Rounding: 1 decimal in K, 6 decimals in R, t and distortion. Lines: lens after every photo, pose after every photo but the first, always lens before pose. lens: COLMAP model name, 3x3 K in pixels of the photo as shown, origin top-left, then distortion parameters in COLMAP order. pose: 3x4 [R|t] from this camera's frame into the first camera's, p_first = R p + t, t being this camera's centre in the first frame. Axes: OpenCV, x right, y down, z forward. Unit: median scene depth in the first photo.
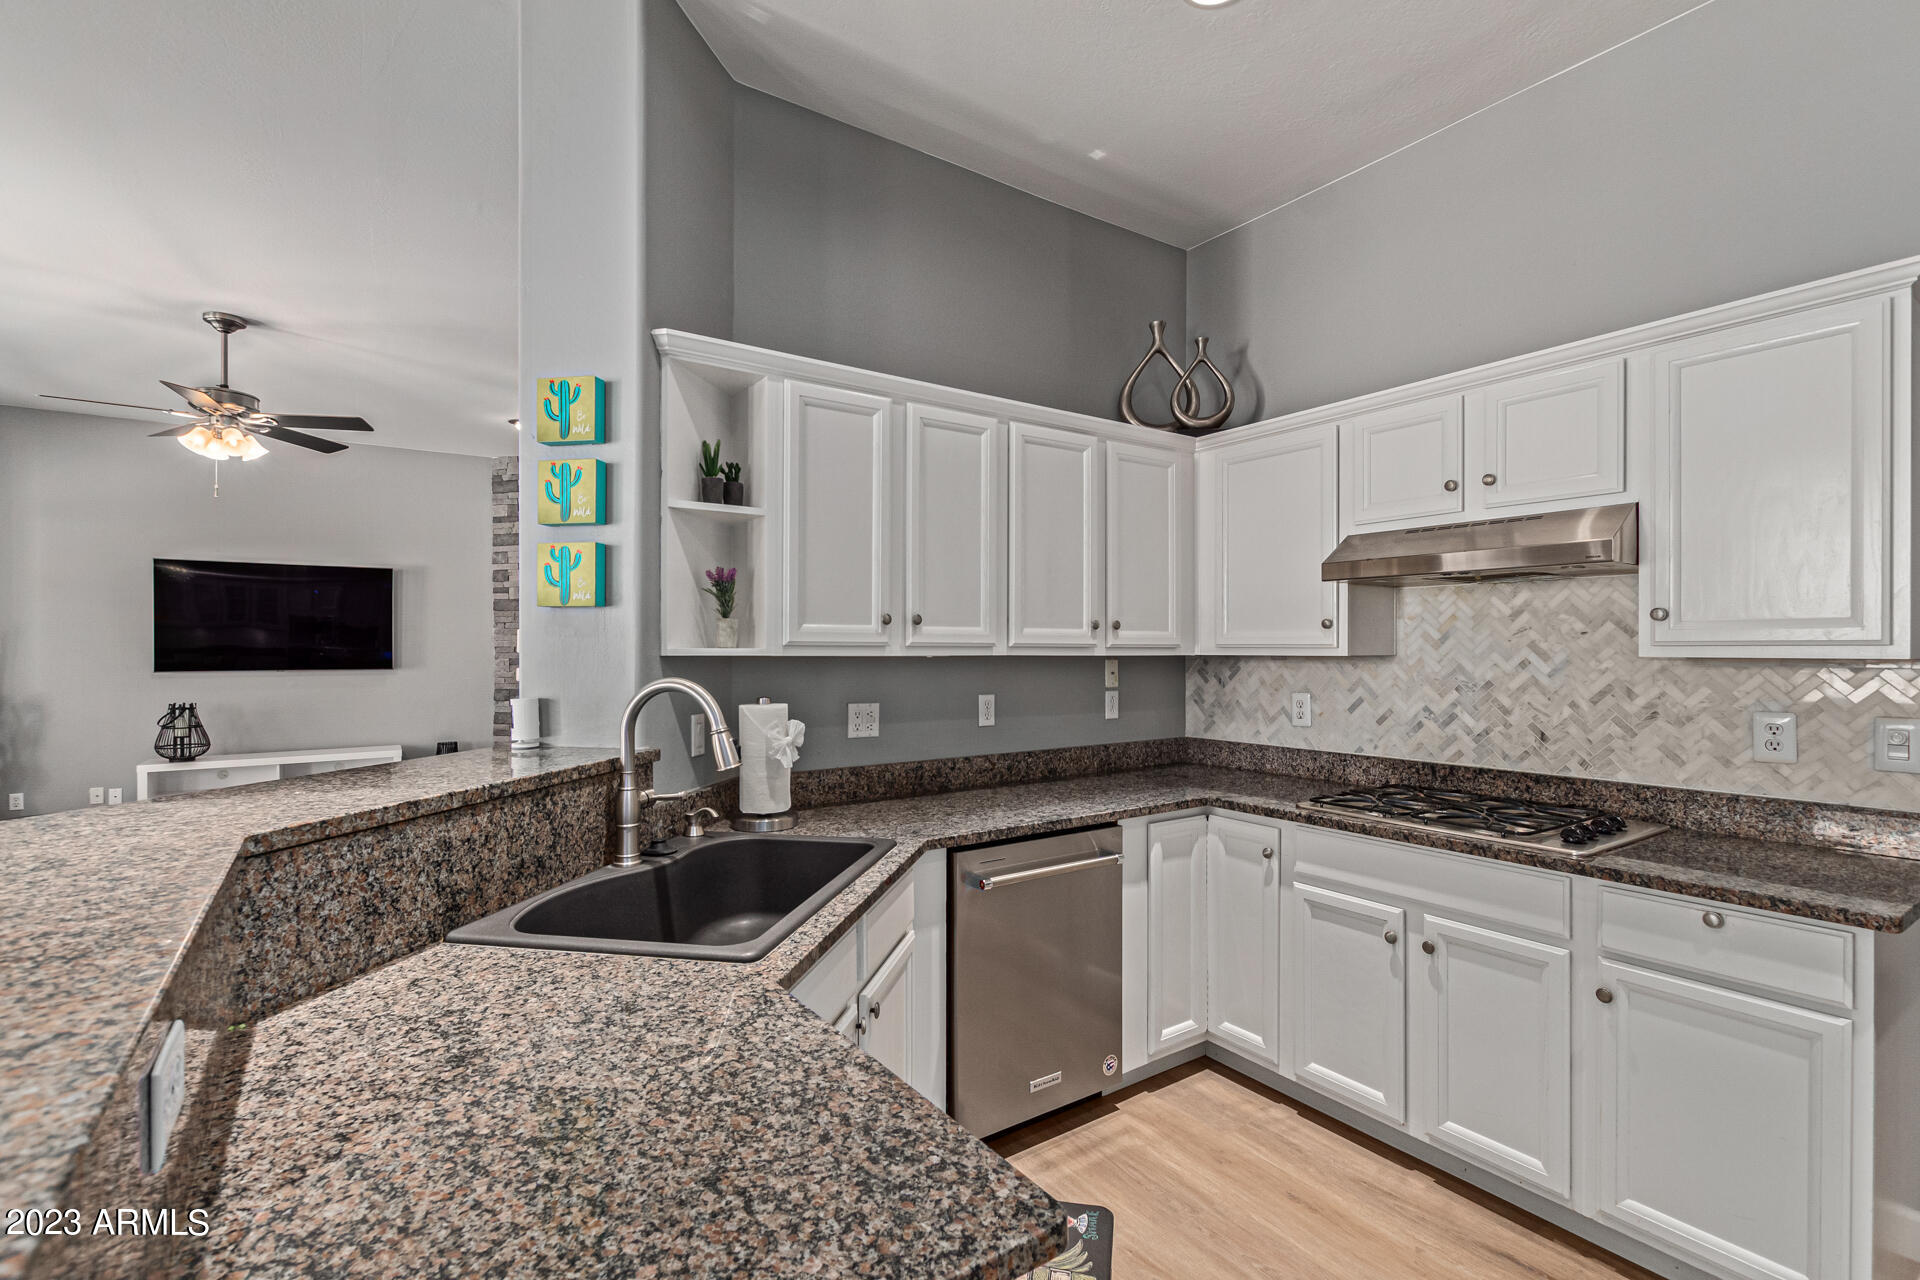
lens RADIAL K [[879.5, 0, 958.2], [0, 879.5, 646.5], [0, 0, 1]] dist [0.004841, -0.001118]
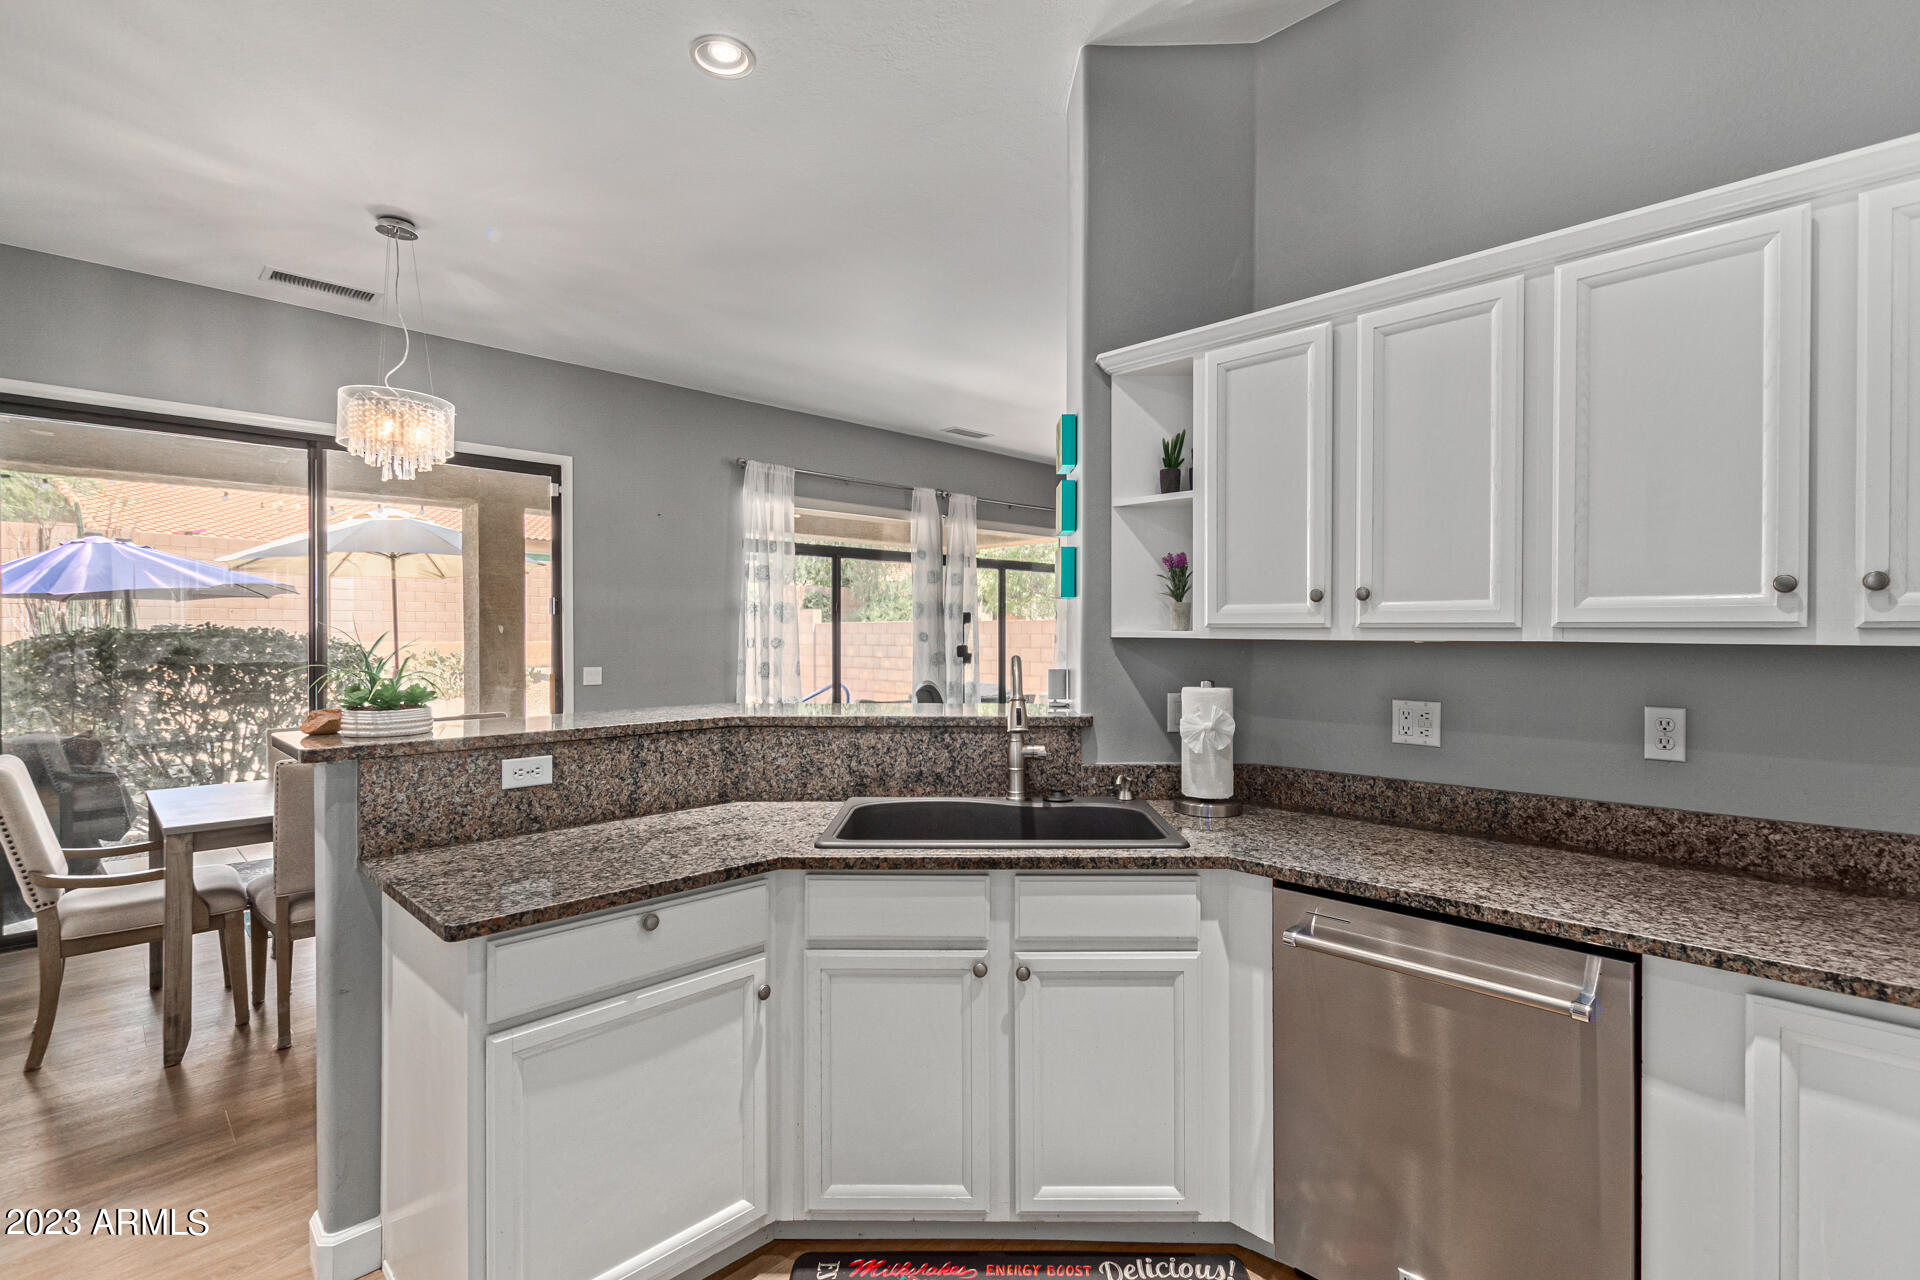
lens RADIAL K [[879.5, 0, 959.4], [0, 879.5, 638.7], [0, 0, 1]] dist [0.004841, -0.001118]
pose [[0.181334, 0.010429, -0.983366, 0.619938], [0.004463, 0.999925, 0.011428, -0.001287], [0.983411, -0.006461, 0.181274, 0.488246]]
